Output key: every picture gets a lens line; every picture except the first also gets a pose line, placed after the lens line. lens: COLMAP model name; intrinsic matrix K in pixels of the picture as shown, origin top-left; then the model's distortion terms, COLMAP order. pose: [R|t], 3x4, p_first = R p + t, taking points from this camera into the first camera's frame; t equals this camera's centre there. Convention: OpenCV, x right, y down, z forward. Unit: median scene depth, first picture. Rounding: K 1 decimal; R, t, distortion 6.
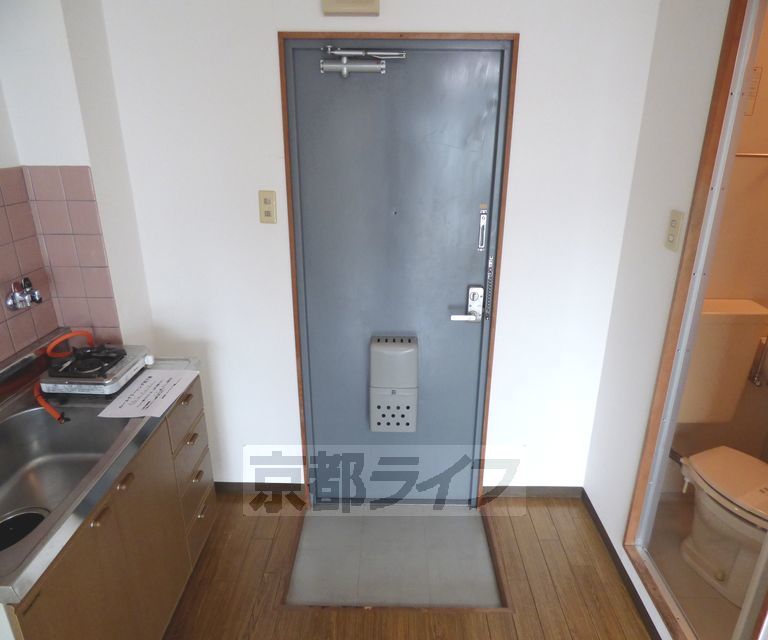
lens RADIAL K [[520.3, 0, 384.0], [0, 520.3, 320.0], [0, 0, 1]] dist [-0.004308, 0.001786]
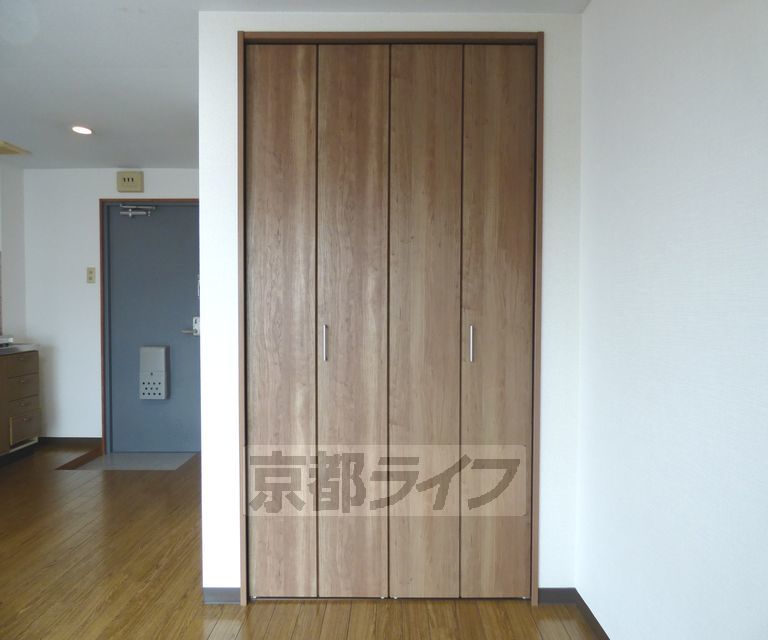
lens RADIAL K [[520.3, 0, 384.0], [0, 520.3, 320.0], [0, 0, 1]] dist [-0.004308, 0.001786]
pose [[0.999989, -0.000395, -0.004701, 0.924831], [-0.001103, 0.949292, -0.314395, 0.582664], [0.004587, 0.314397, 0.949281, -0.867349]]
